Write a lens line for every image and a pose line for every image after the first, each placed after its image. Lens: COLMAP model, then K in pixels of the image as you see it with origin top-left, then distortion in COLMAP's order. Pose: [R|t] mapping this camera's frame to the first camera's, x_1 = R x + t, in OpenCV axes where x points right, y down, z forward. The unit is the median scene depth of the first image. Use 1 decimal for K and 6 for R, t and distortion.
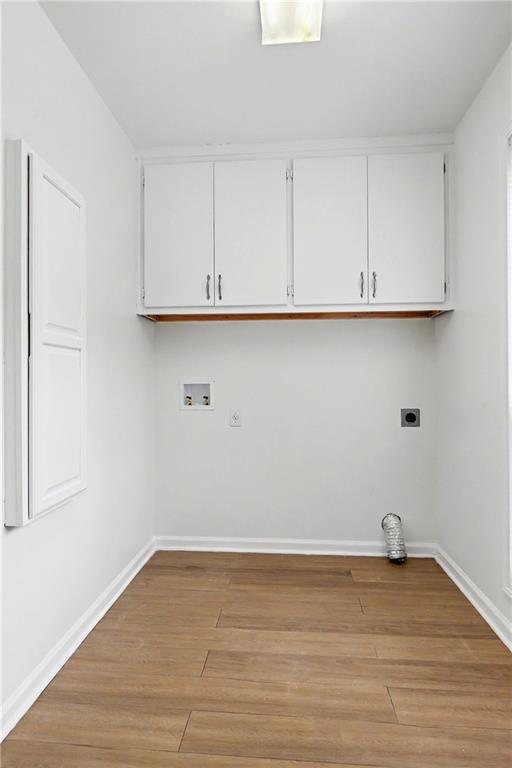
lens RADIAL K [[423.3, 0, 255.6], [0, 423.3, 377.4], [0, 0, 1]] dist [-0.003688, -0.000063]
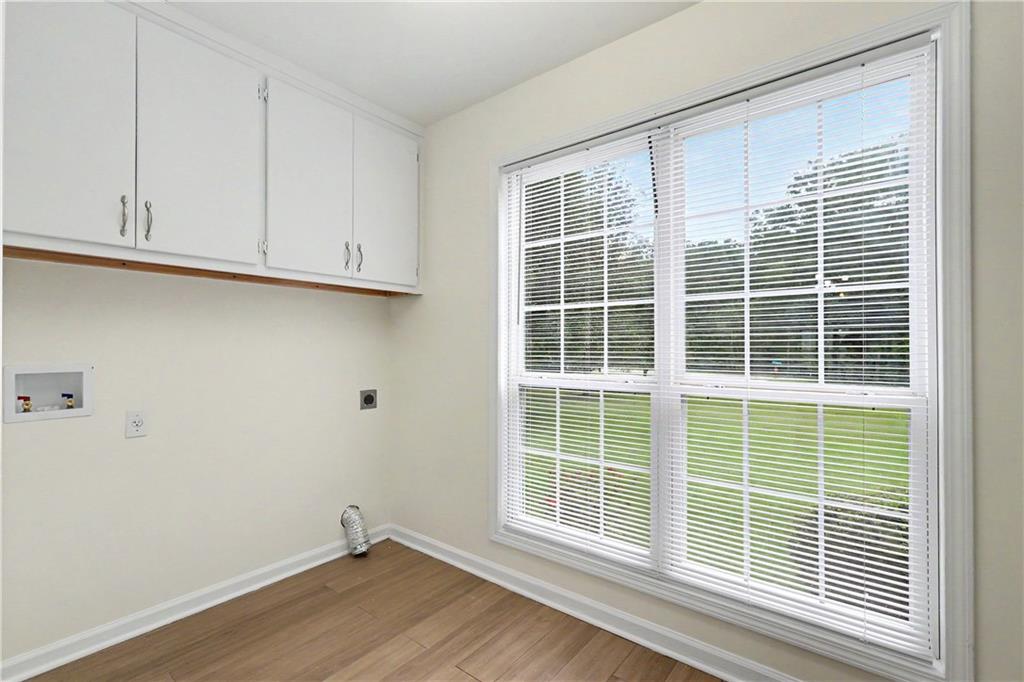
lens RADIAL K [[459.0, 0, 512.0], [0, 459.0, 341.0], [0, 0, 1]] dist [-0.000913, 0.000166]
pose [[0.555969, 0.016617, 0.831037, -0.337447], [-0.008224, 0.999861, -0.014491, -0.025945], [-0.831162, 0.001222, 0.556028, 0.161946]]
